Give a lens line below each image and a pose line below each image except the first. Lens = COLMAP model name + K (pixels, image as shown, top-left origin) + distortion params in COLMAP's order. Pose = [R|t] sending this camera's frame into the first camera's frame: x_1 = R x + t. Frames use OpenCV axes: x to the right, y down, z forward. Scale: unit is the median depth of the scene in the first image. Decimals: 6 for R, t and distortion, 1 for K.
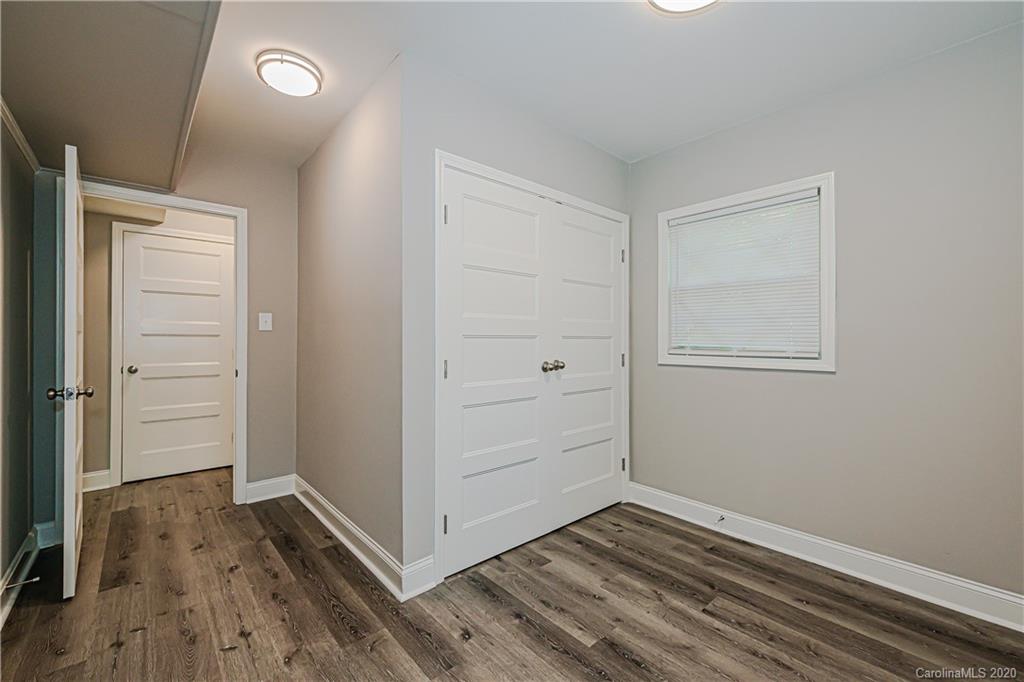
lens RADIAL K [[415.8, 0, 512.0], [0, 415.8, 341.0], [0, 0, 1]] dist [0.001448, -0.000123]
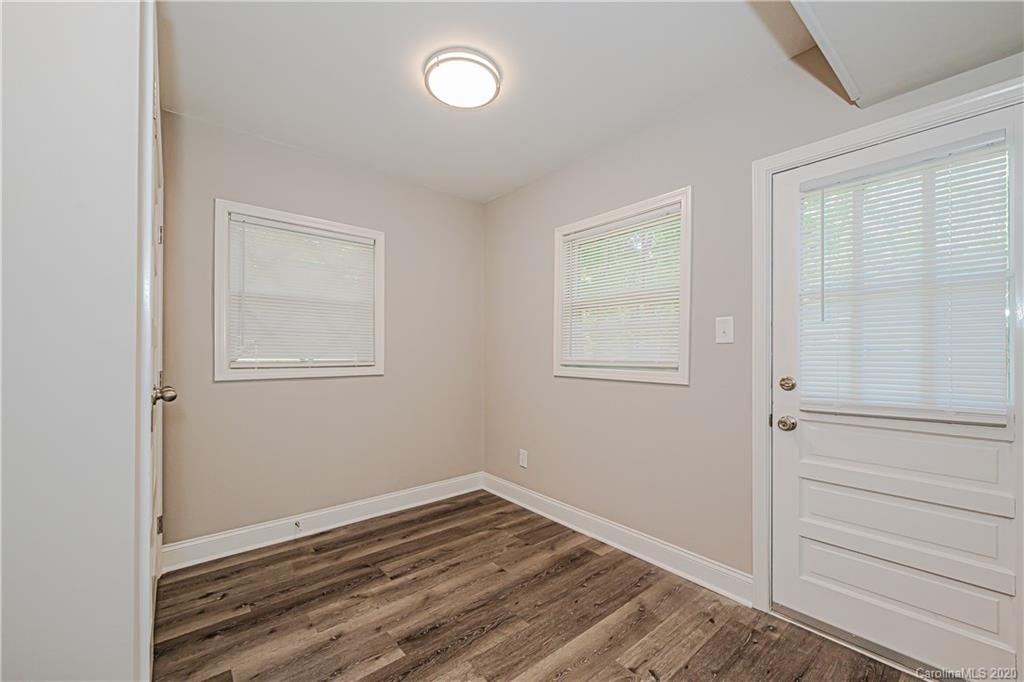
lens RADIAL K [[415.8, 0, 512.0], [0, 415.8, 341.0], [0, 0, 1]] dist [0.001448, -0.000123]
pose [[0.024301, 0.015282, 0.999588, -0.632314], [-0.006597, 0.999864, -0.015126, -0.020613], [-0.999683, -0.006226, 0.024398, 0.532452]]
